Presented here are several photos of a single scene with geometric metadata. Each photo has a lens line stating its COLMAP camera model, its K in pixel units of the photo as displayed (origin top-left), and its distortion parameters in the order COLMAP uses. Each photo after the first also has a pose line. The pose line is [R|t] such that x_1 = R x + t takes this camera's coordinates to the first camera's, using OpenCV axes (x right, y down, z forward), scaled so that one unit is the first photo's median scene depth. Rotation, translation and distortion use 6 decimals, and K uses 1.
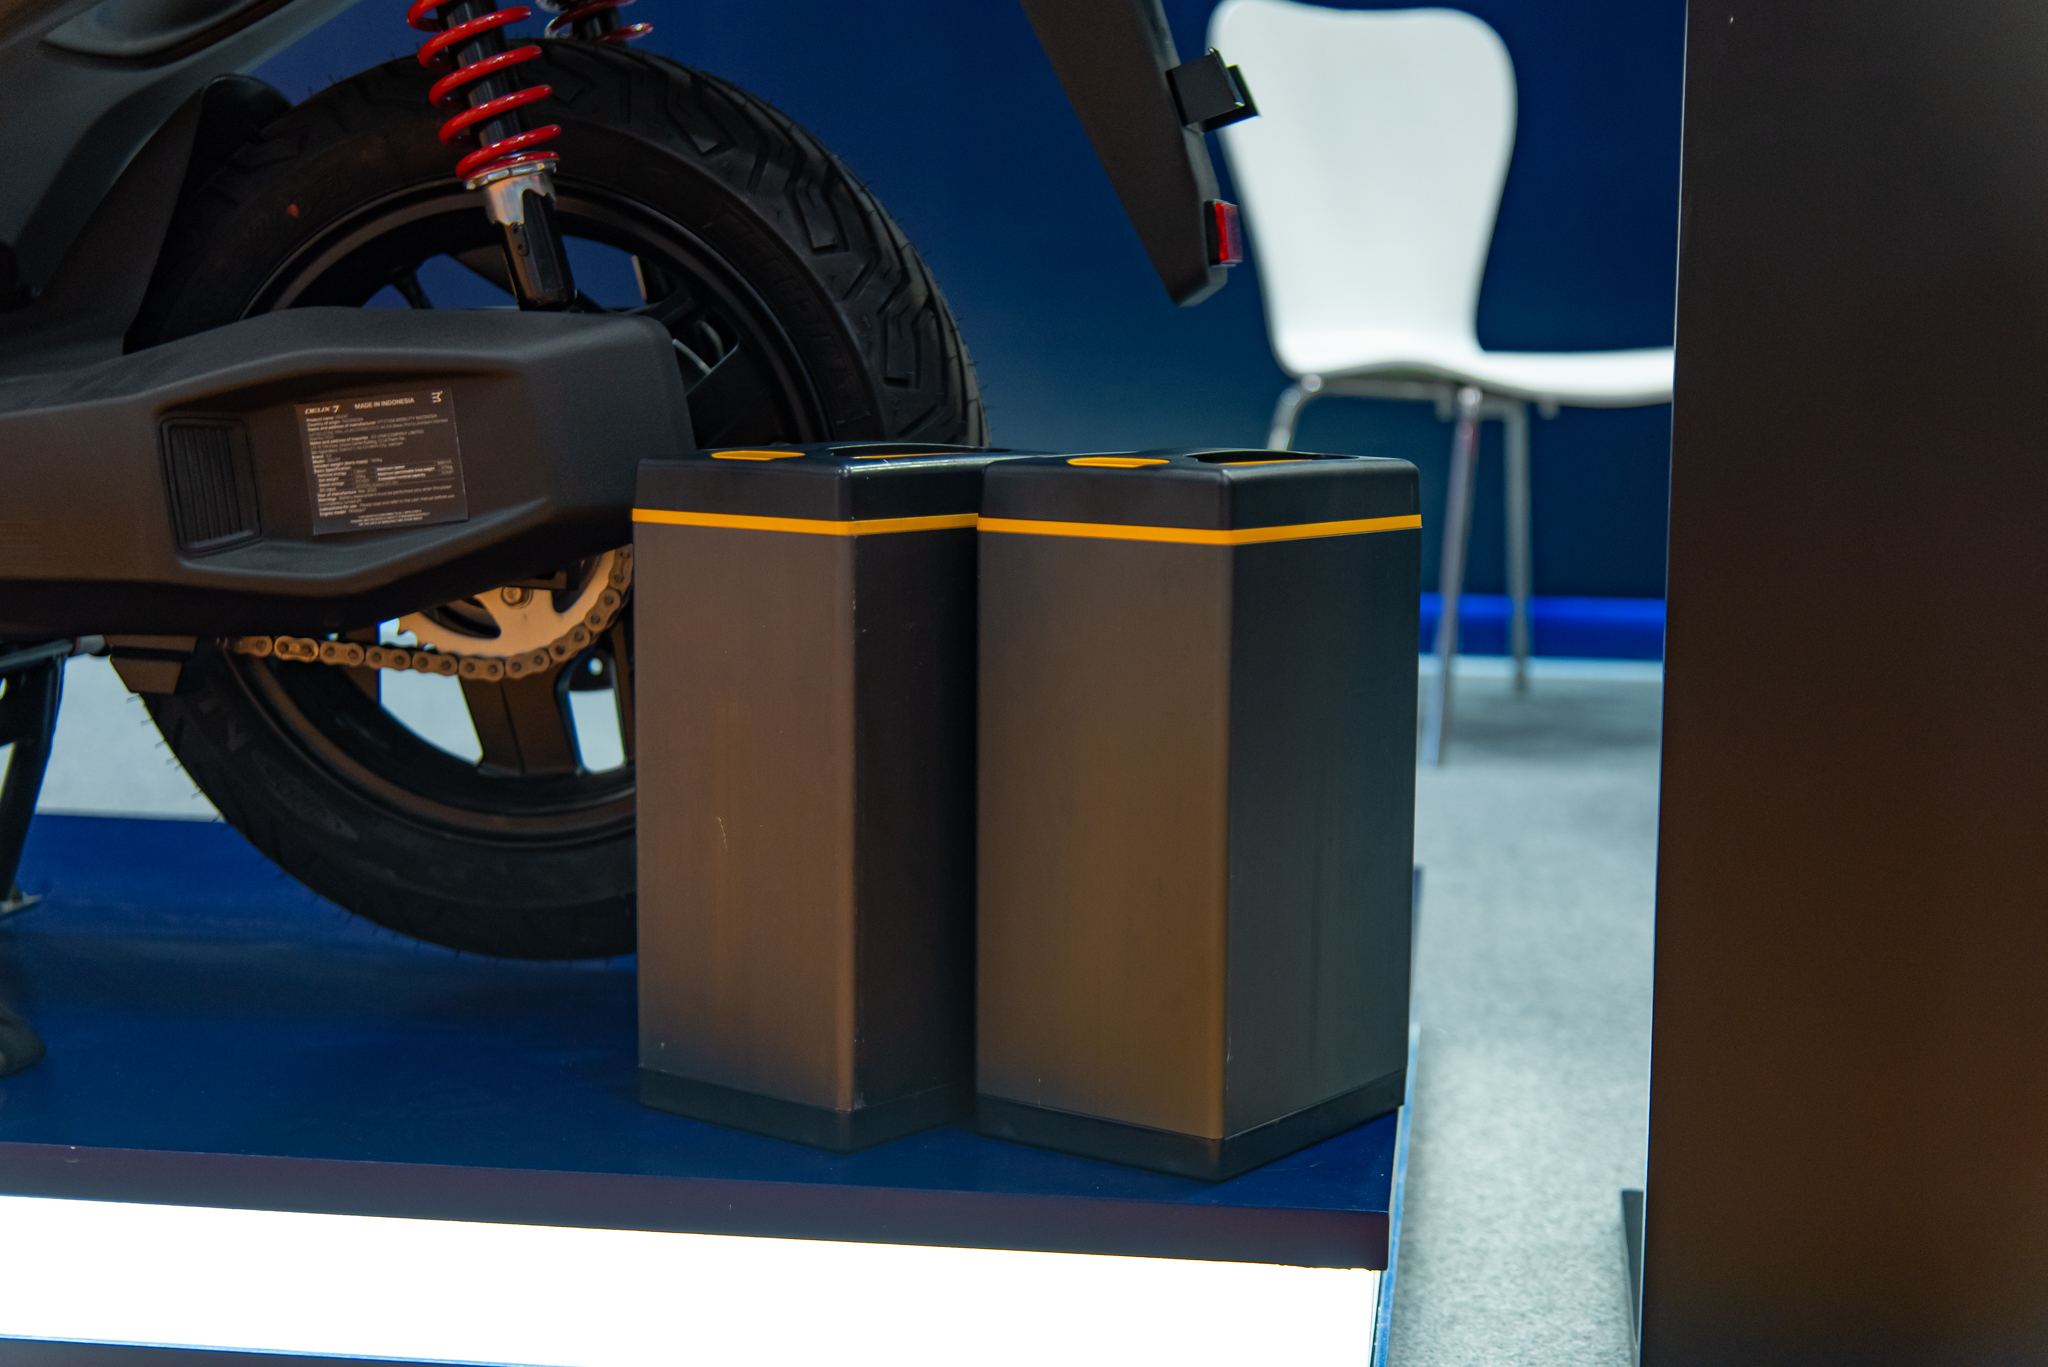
lens RADIAL K [[3120.1, 0, 1025.2], [0, 3120.1, 684.6], [0, 0, 1]] dist [-0.018453, 0.000000]
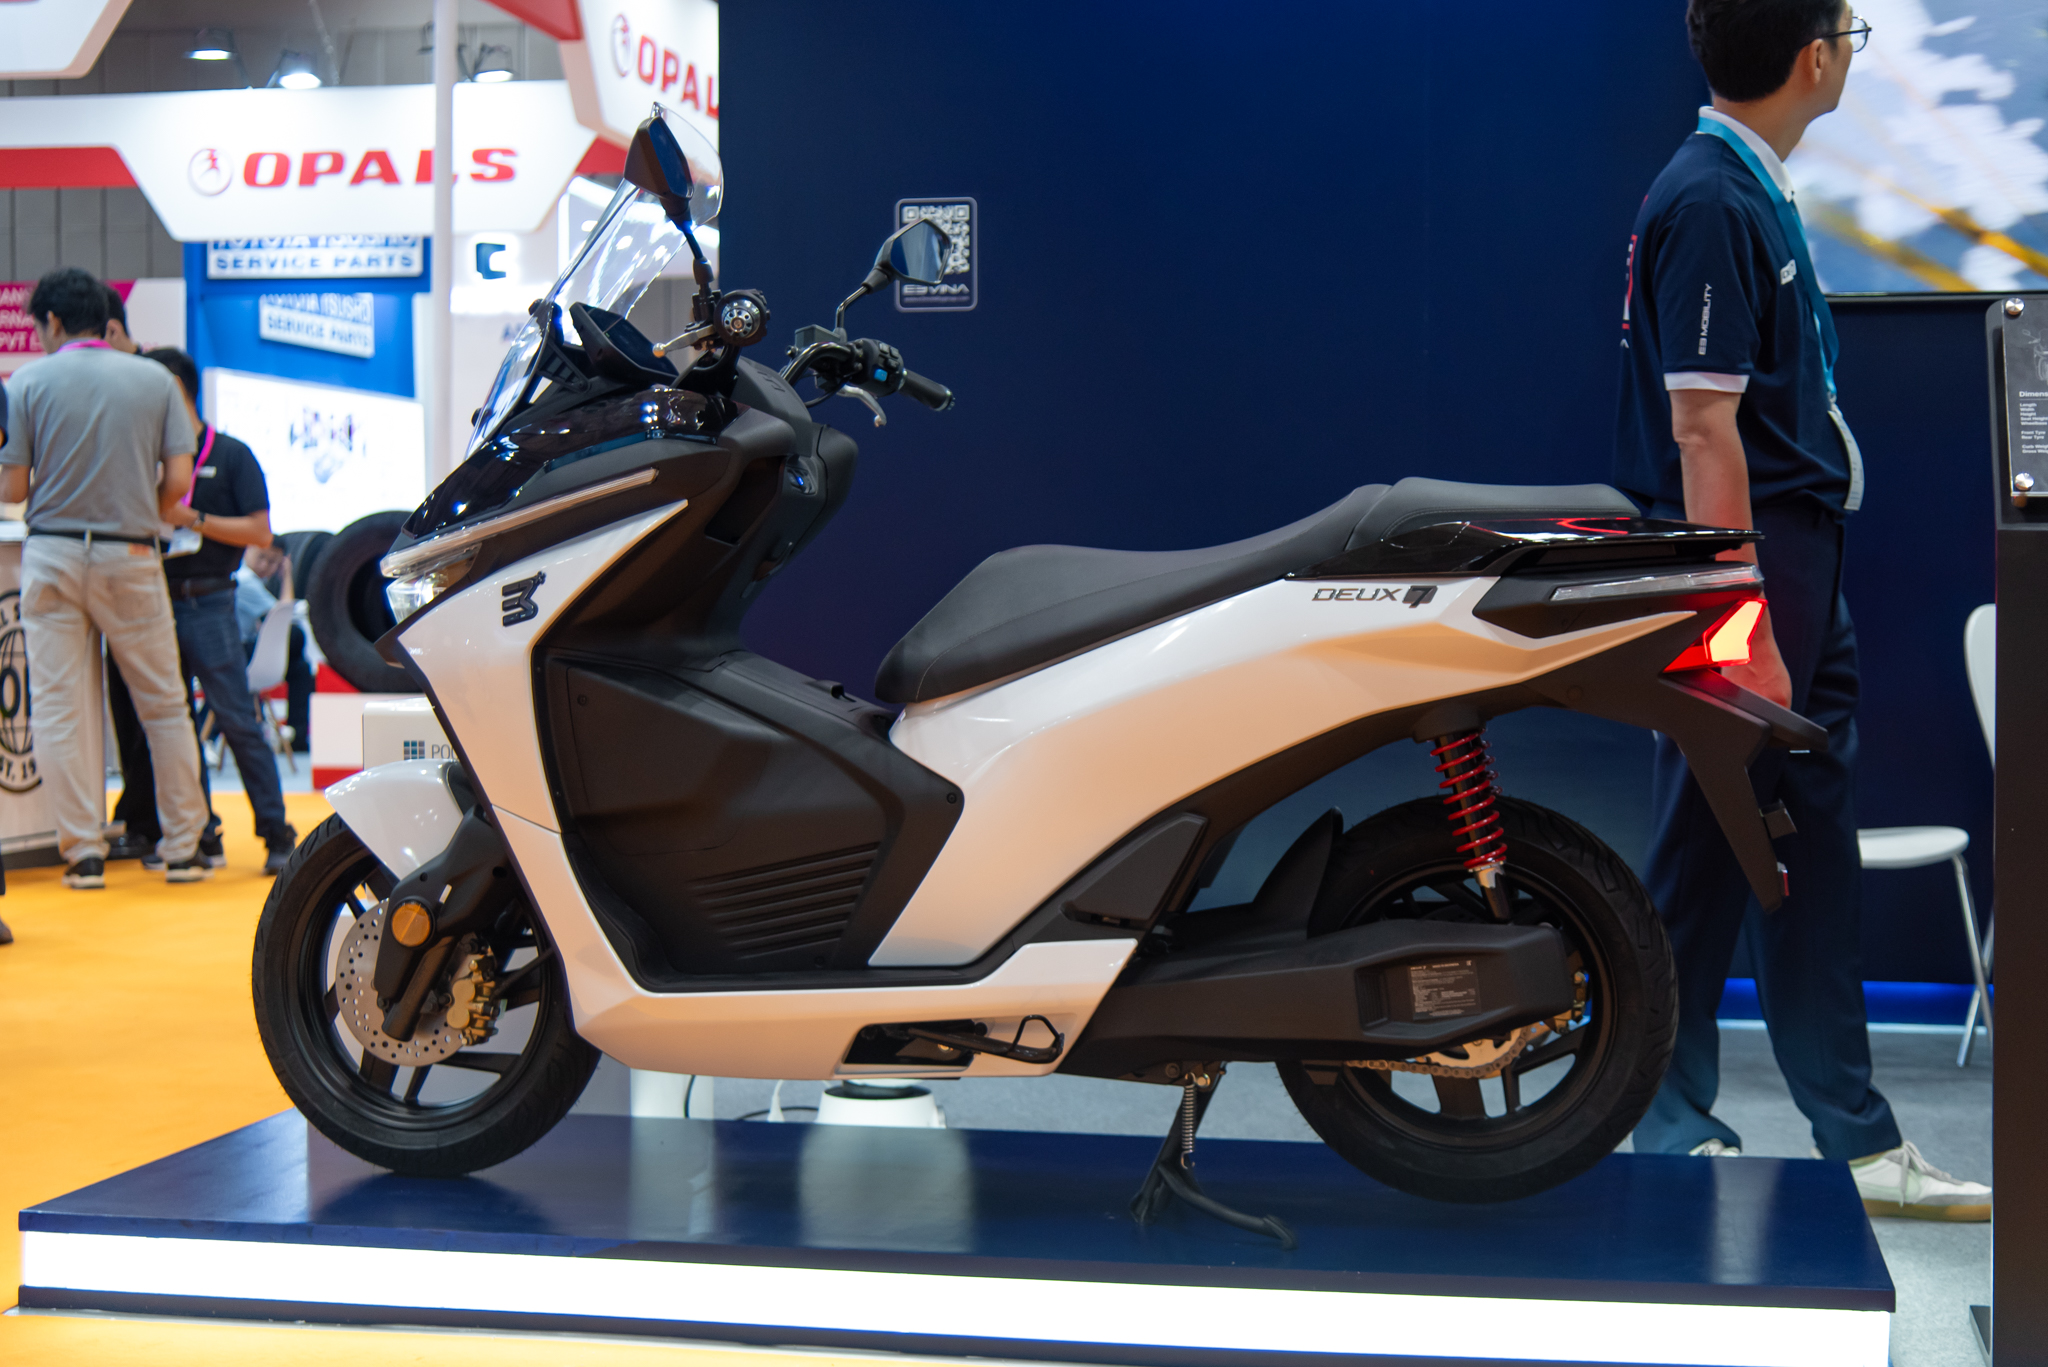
lens RADIAL K [[3120.1, 0, 1021.4], [0, 3120.1, 686.4], [0, 0, 1]] dist [-0.018453, 0.000000]
pose [[0.998151, -0.017742, -0.058130, -0.365805], [0.011782, 0.994785, -0.101314, -0.060586], [0.059624, 0.100442, 0.993155, -1.353490]]
